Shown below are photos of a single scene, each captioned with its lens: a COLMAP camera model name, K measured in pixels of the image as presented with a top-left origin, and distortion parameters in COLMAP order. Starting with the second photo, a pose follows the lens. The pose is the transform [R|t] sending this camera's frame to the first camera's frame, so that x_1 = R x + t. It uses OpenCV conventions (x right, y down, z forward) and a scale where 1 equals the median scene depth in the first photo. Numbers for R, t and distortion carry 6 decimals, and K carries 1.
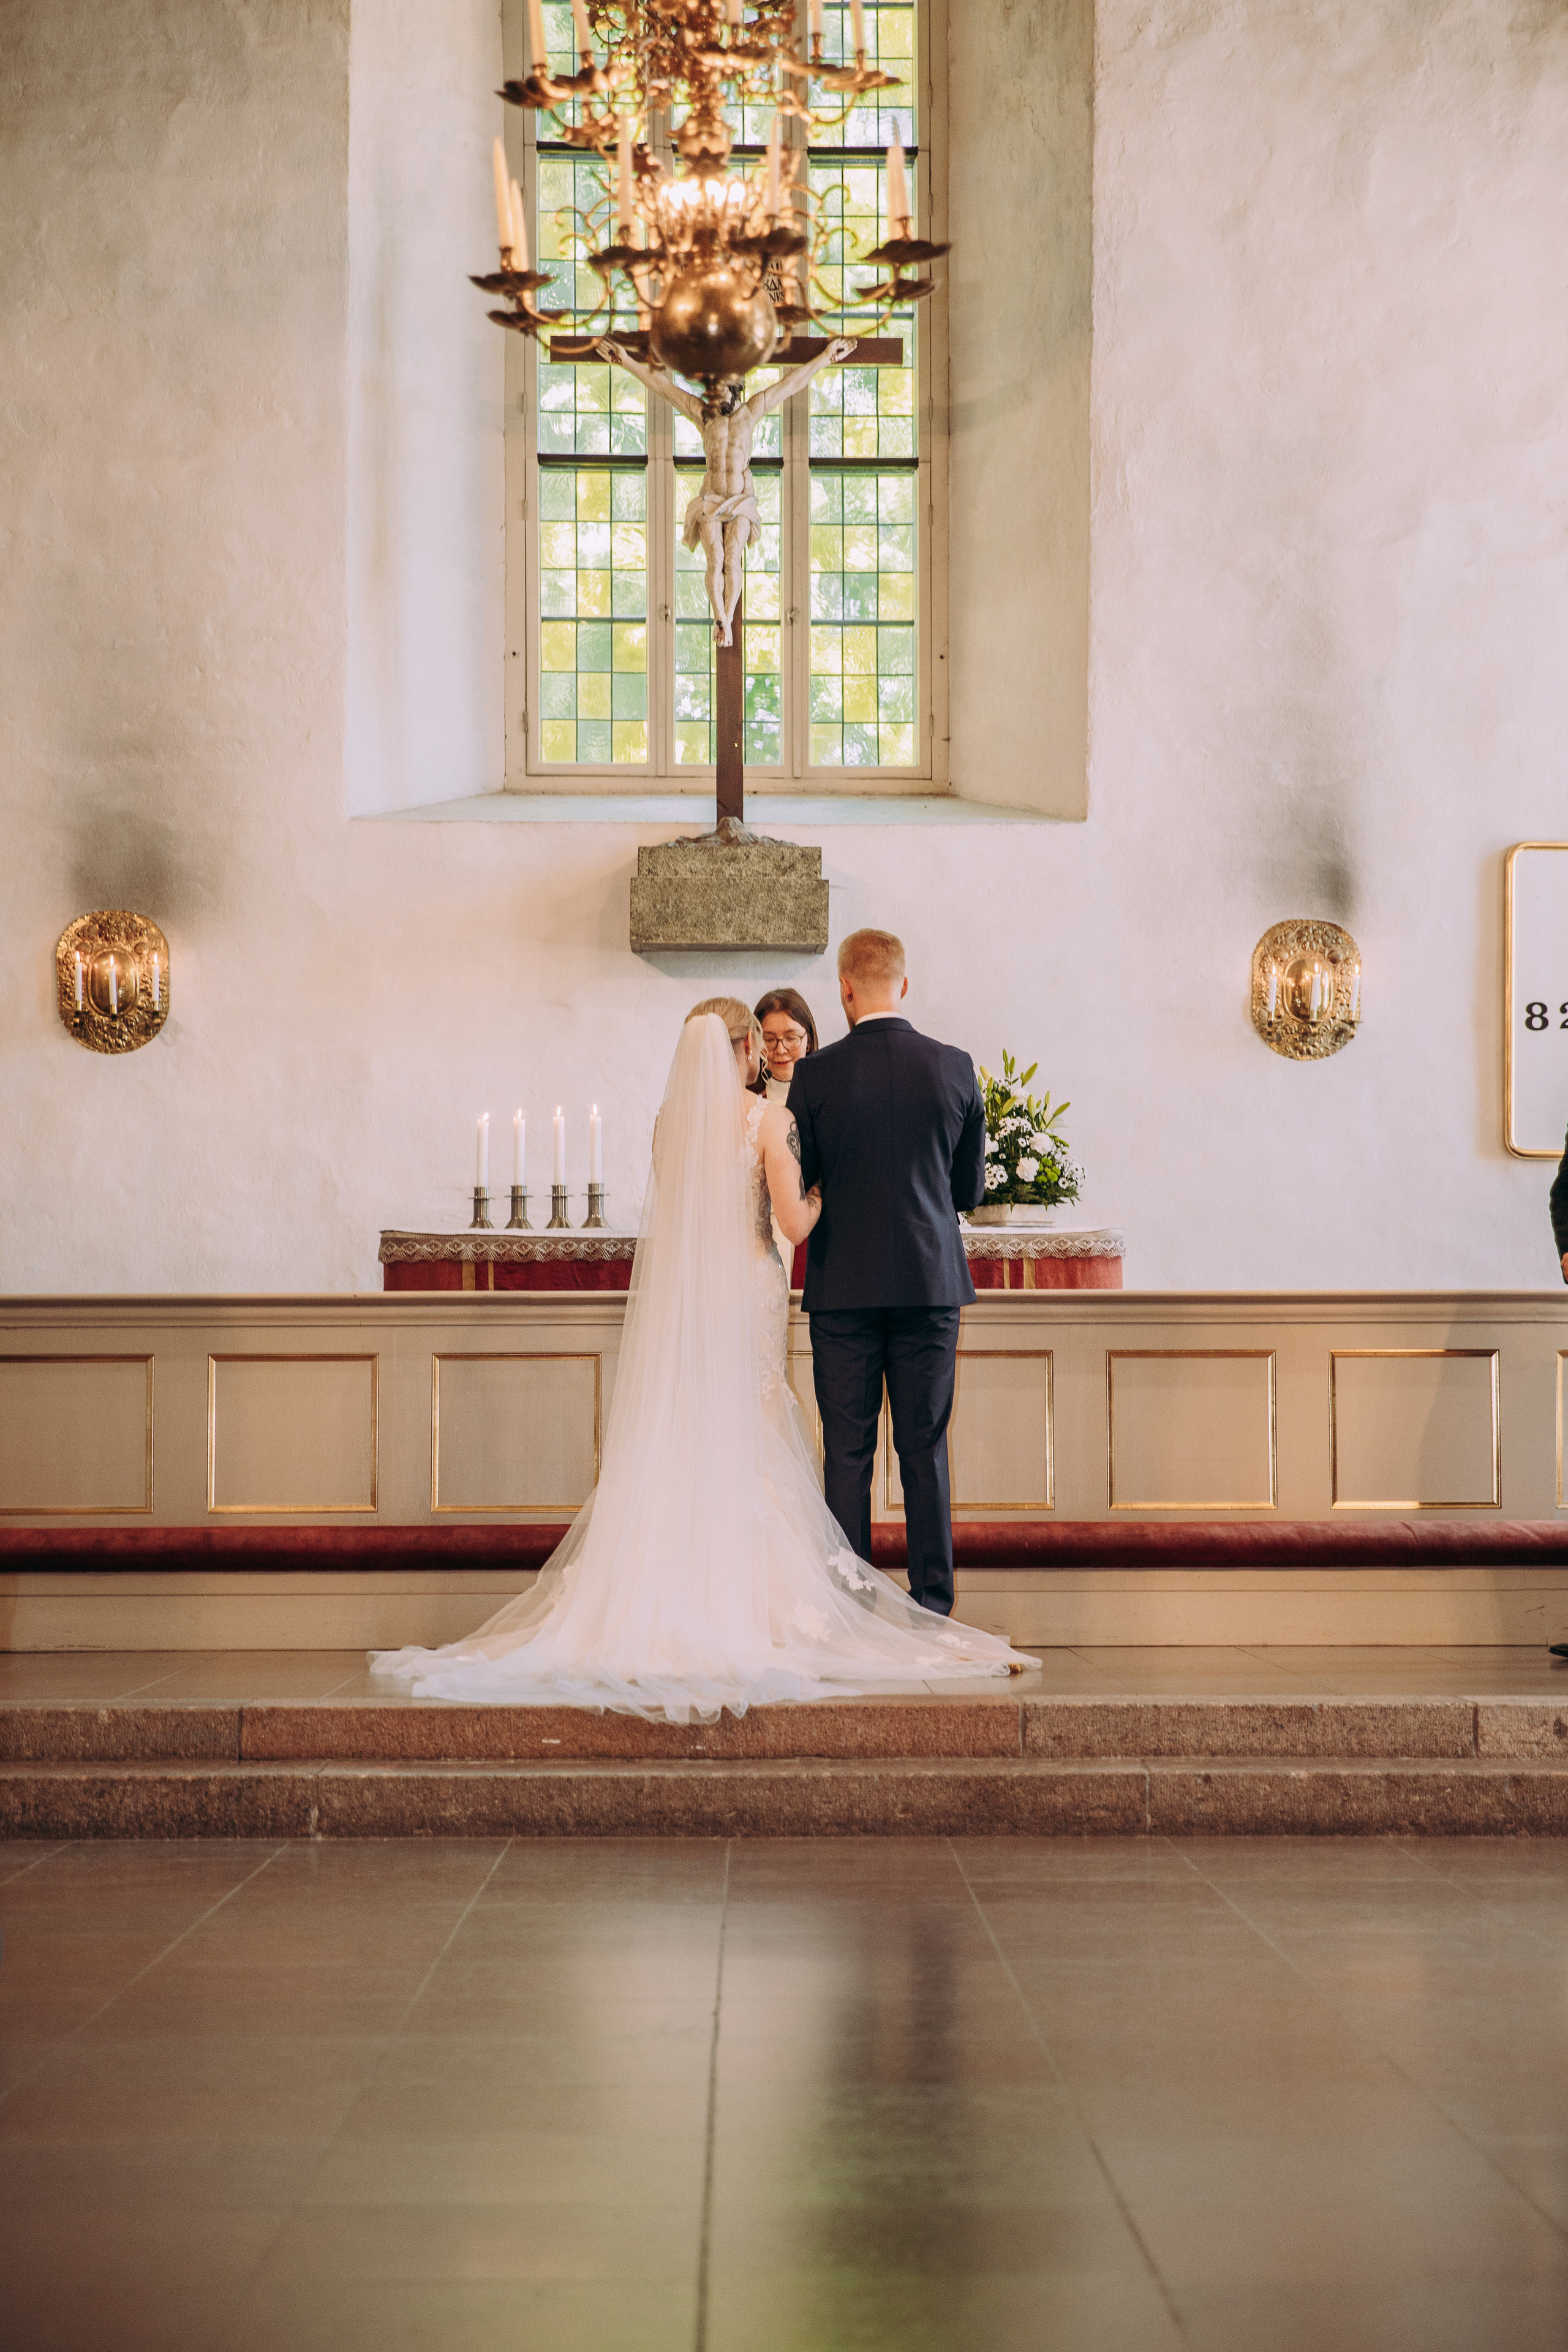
lens RADIAL K [[5032.3, 0, 797.6], [0, 5032.3, 1190.0], [0, 0, 1]] dist [0.294815, 0.000000]
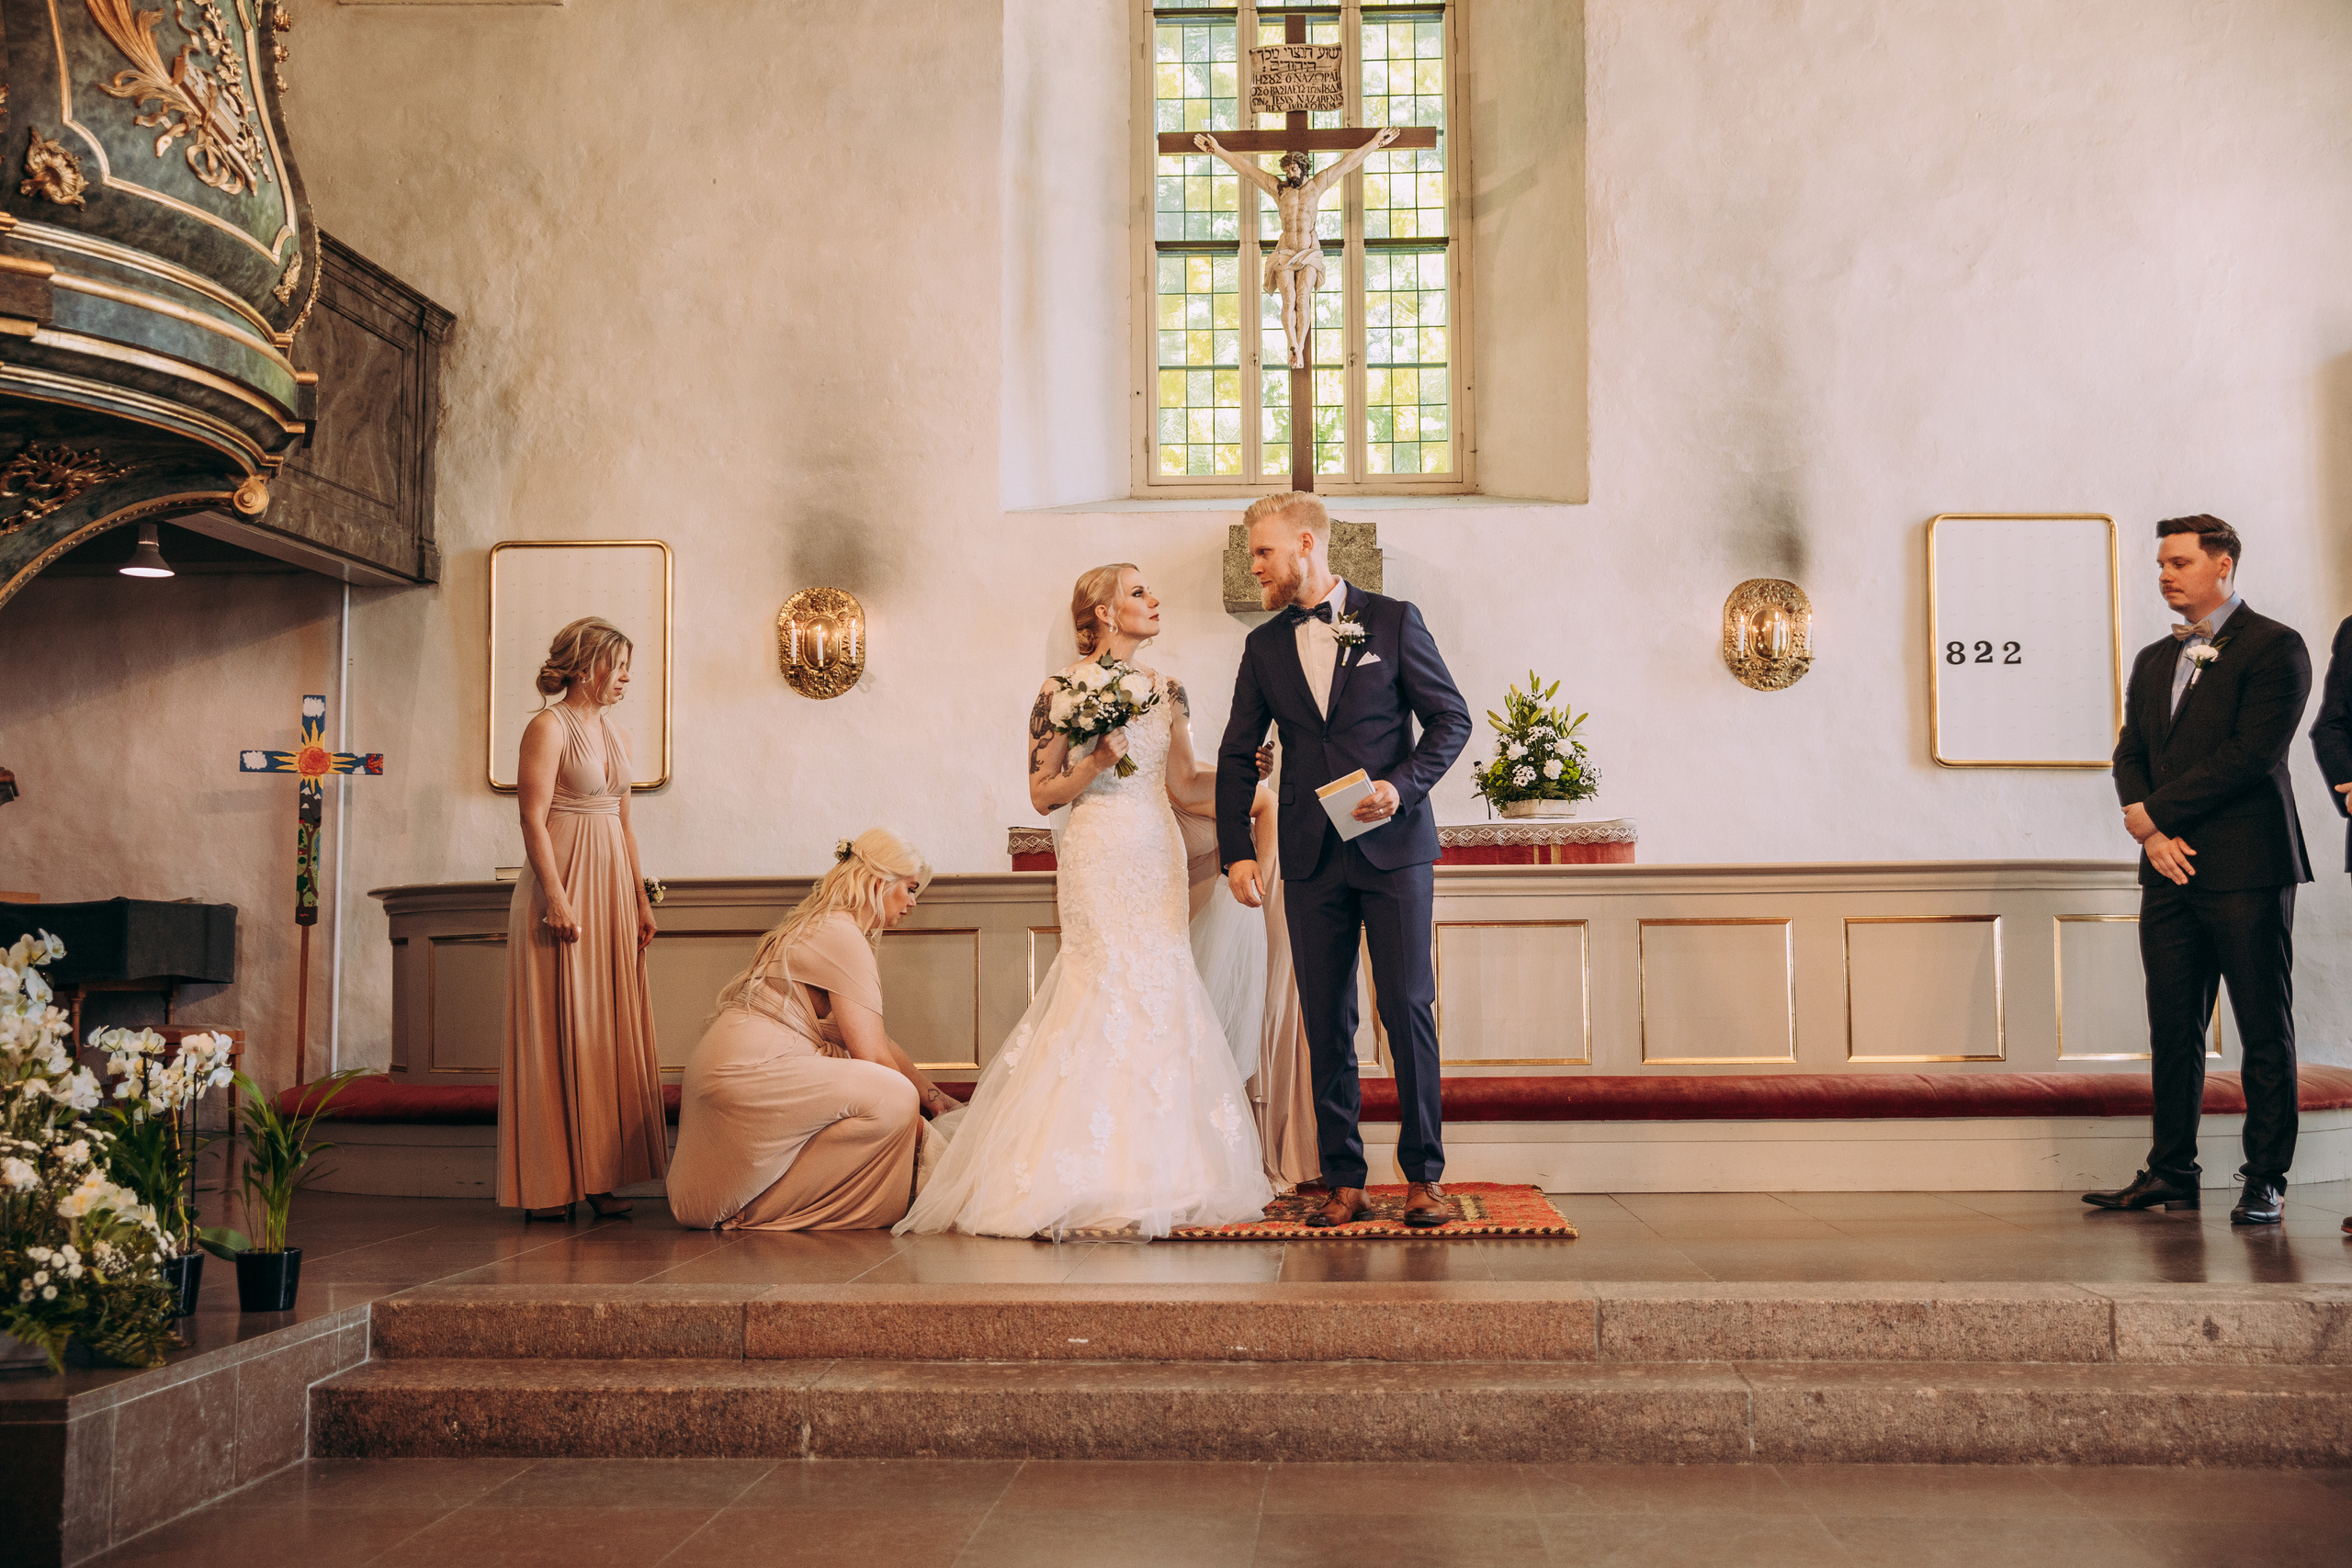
lens RADIAL K [[2788.4, 0, 1170.3], [0, 2788.4, 793.3], [0, 0, 1]] dist [0.030546, 0.000000]
pose [[0.997227, -0.012124, -0.073420, 0.003757], [0.010558, 0.999709, -0.021686, 0.012980], [0.073662, 0.020851, 0.997065, 0.303464]]
